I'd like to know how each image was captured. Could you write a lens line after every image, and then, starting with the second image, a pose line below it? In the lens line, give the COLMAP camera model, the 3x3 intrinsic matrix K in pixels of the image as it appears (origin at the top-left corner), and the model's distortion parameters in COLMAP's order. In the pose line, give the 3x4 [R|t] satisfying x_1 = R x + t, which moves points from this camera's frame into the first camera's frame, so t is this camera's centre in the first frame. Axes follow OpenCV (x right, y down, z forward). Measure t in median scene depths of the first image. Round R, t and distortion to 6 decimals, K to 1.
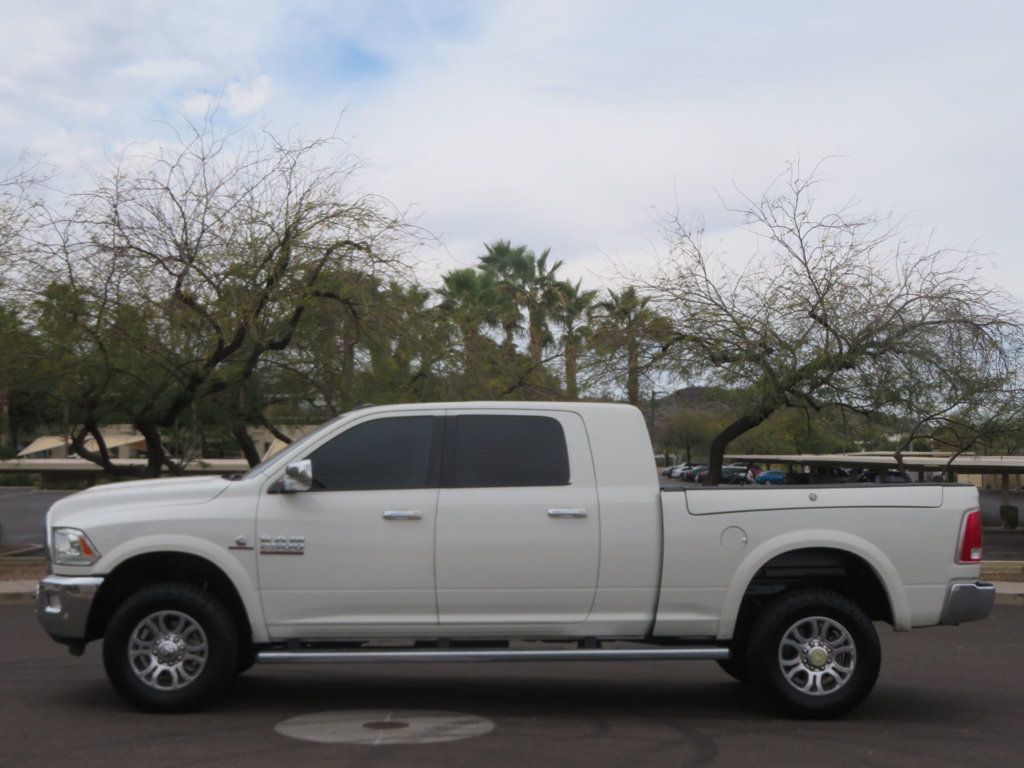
lens RADIAL K [[443.9, 0, 504.7], [0, 443.9, 386.2], [0, 0, 1]] dist [0.004060, -0.000008]
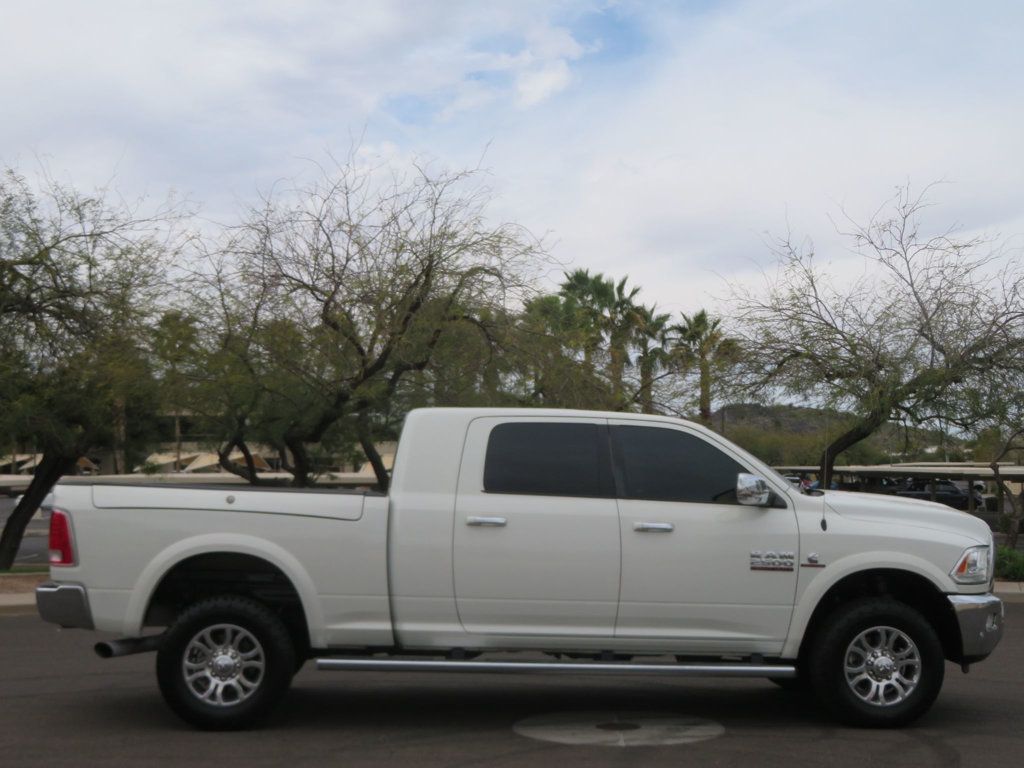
lens RADIAL K [[406.4, 0, 506.1], [0, 406.4, 387.2], [0, 0, 1]] dist [0.000748, 0.001150]
pose [[0.999922, -0.007588, -0.009962, -0.266587], [0.007096, 0.998797, -0.048526, 0.009114], [0.010319, 0.048452, 0.998772, 0.034779]]
